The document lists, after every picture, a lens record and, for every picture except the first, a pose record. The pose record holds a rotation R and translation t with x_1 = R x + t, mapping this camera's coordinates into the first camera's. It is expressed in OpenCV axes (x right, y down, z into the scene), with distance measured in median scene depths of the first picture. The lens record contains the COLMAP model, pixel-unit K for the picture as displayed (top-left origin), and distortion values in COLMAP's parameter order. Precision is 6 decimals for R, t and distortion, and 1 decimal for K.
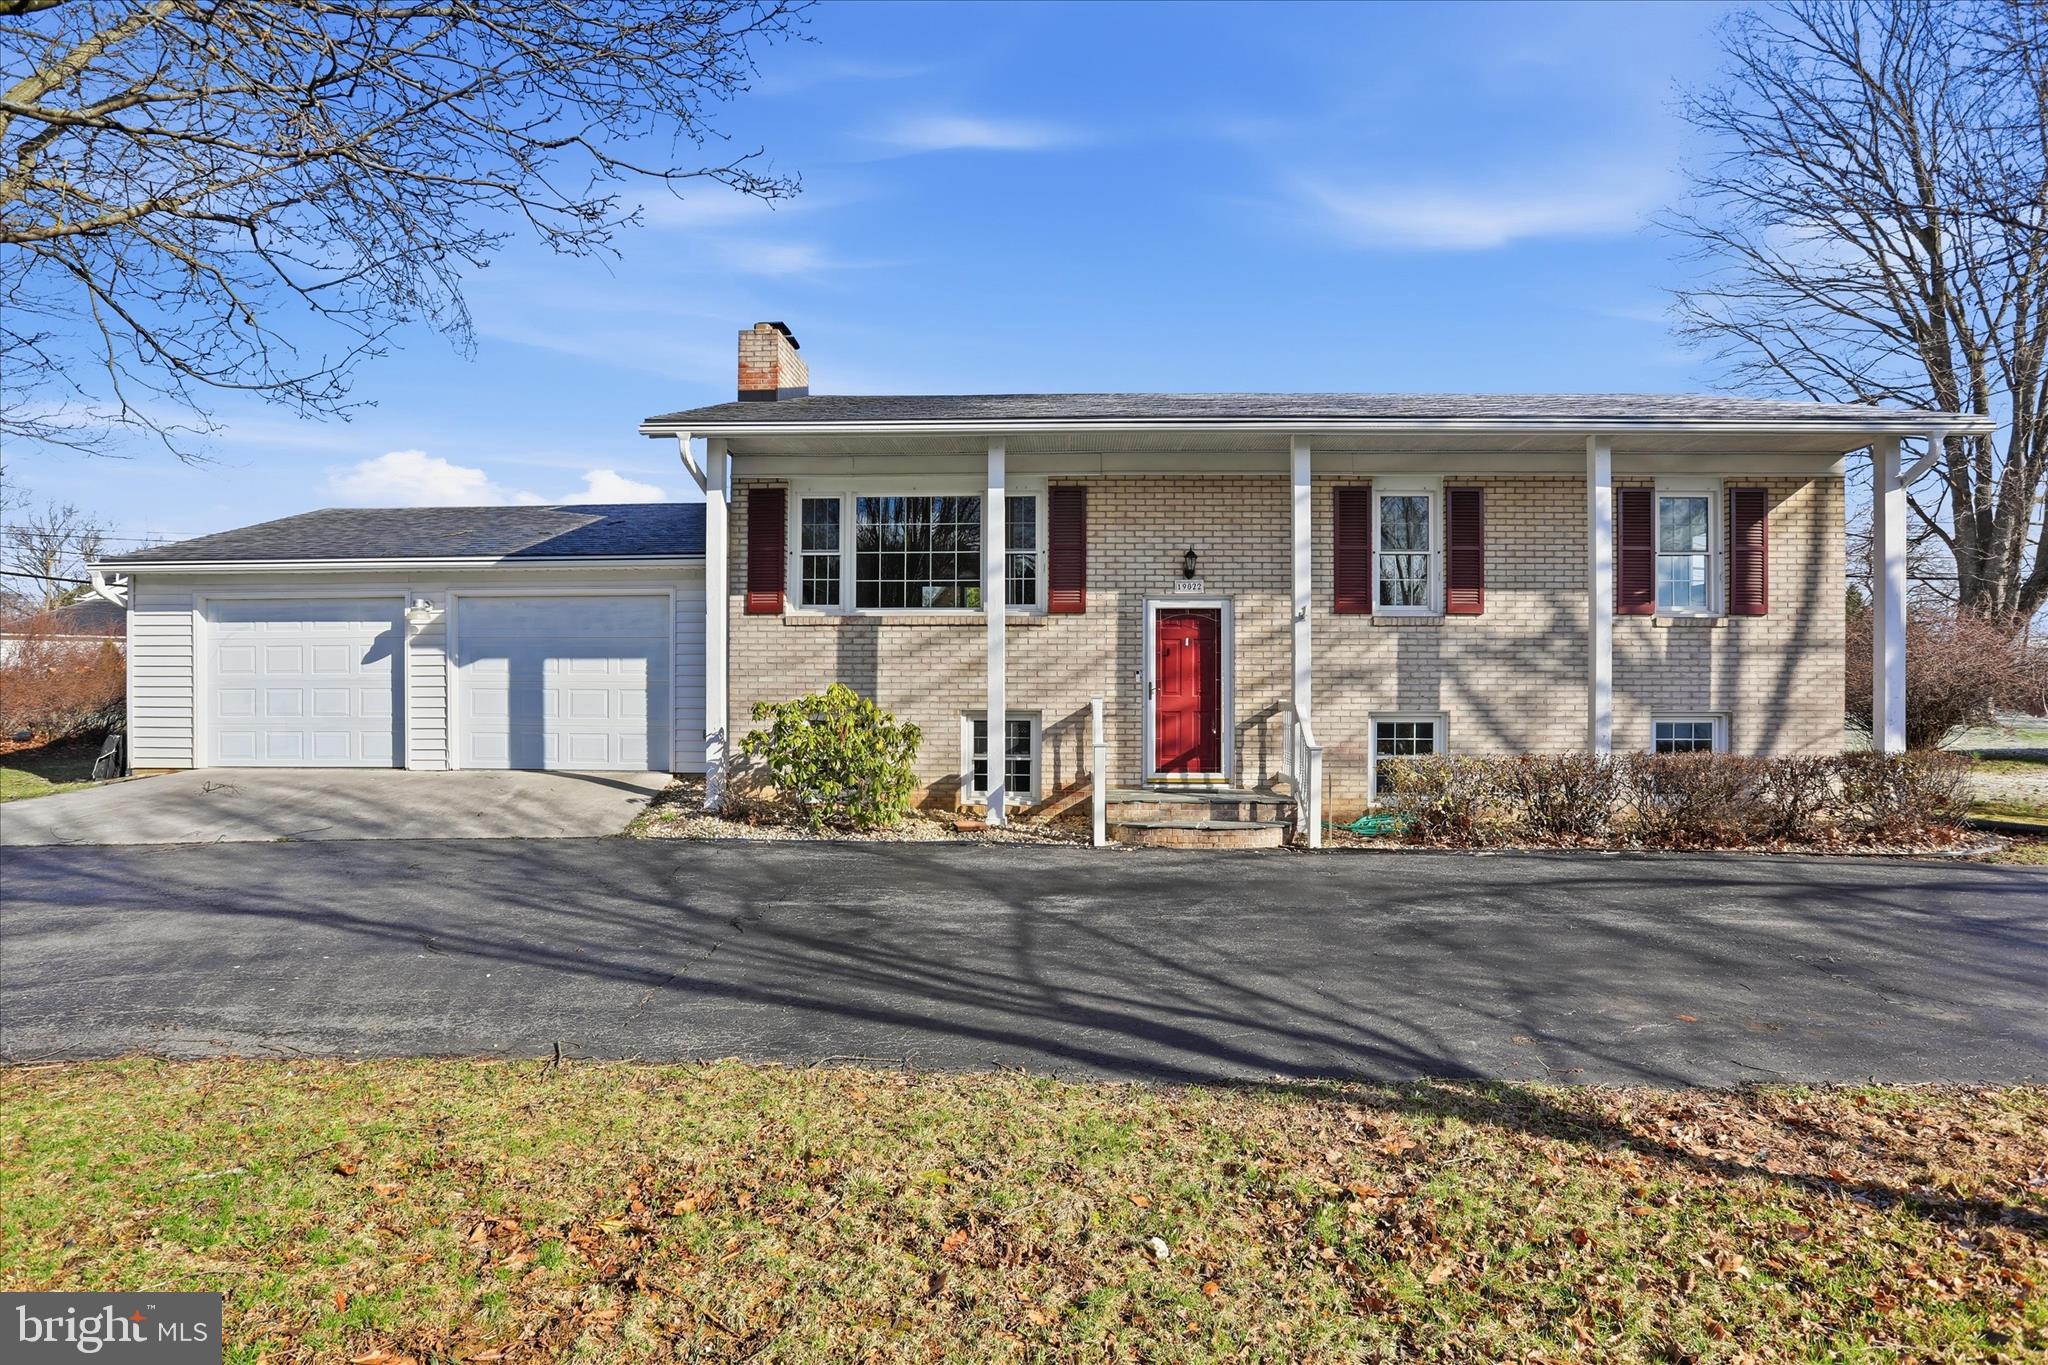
lens RADIAL K [[851.6, 0, 1023.4], [0, 851.6, 714.3], [0, 0, 1]] dist [-0.041778, 0.022845]
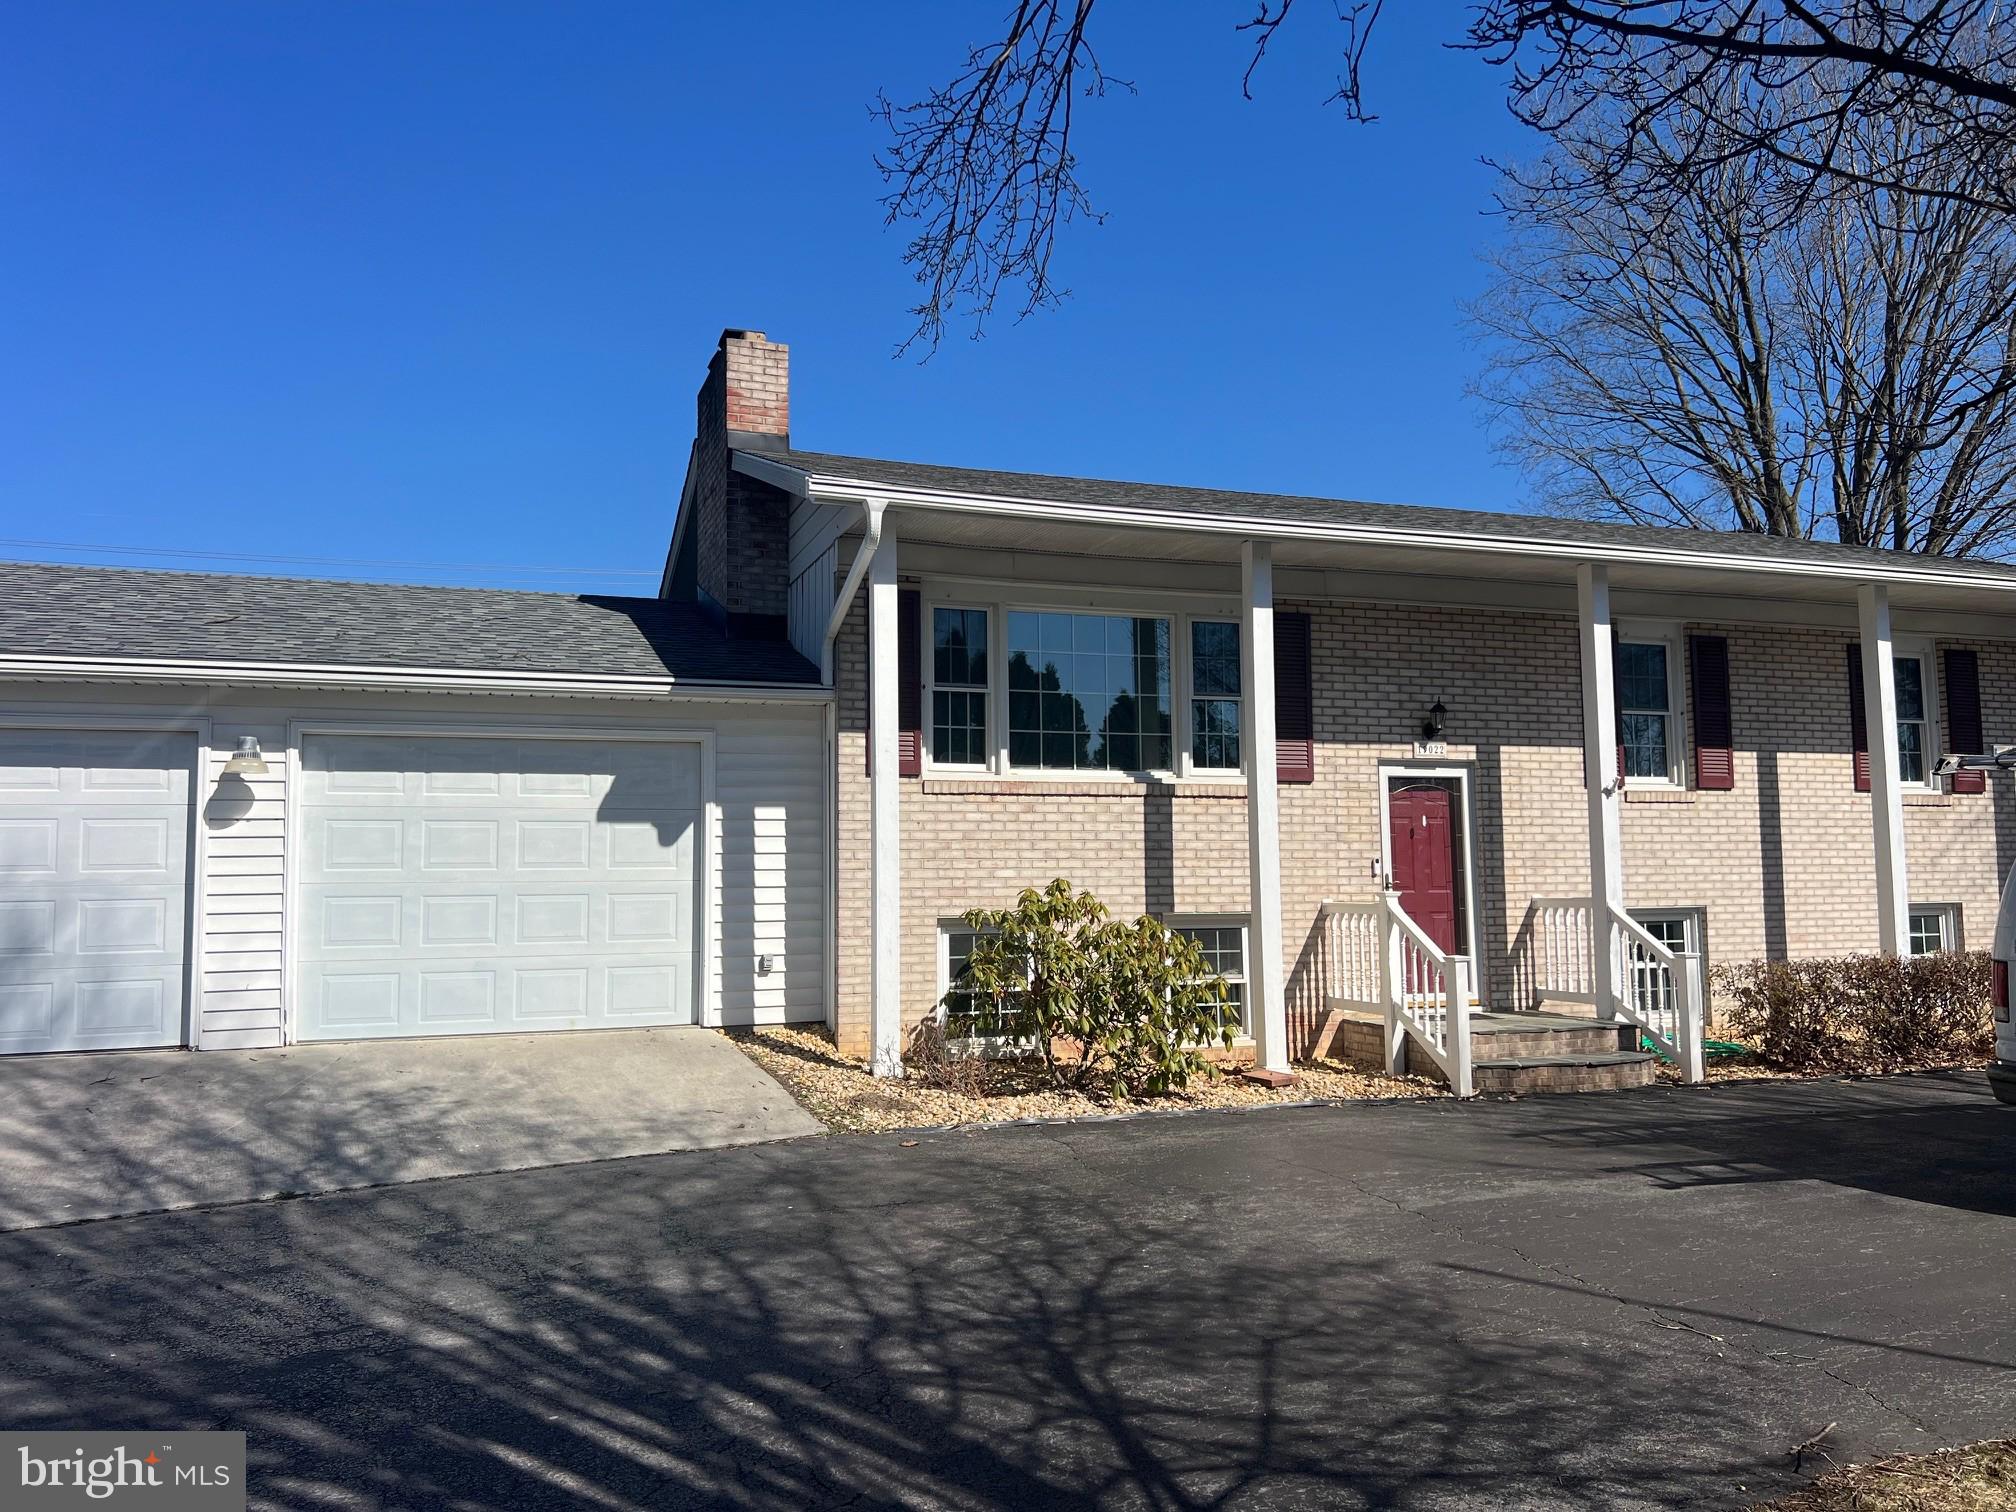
lens RADIAL K [[1287.7, 0, 1008.0], [0, 1287.7, 756.0], [0, 0, 1]] dist [-0.000382, -0.001176]
pose [[0.951837, 0.019993, 0.305952, -0.514458], [0.020238, 0.991599, -0.127760, -0.003025], [-0.305936, 0.127799, 0.943436, 0.020248]]
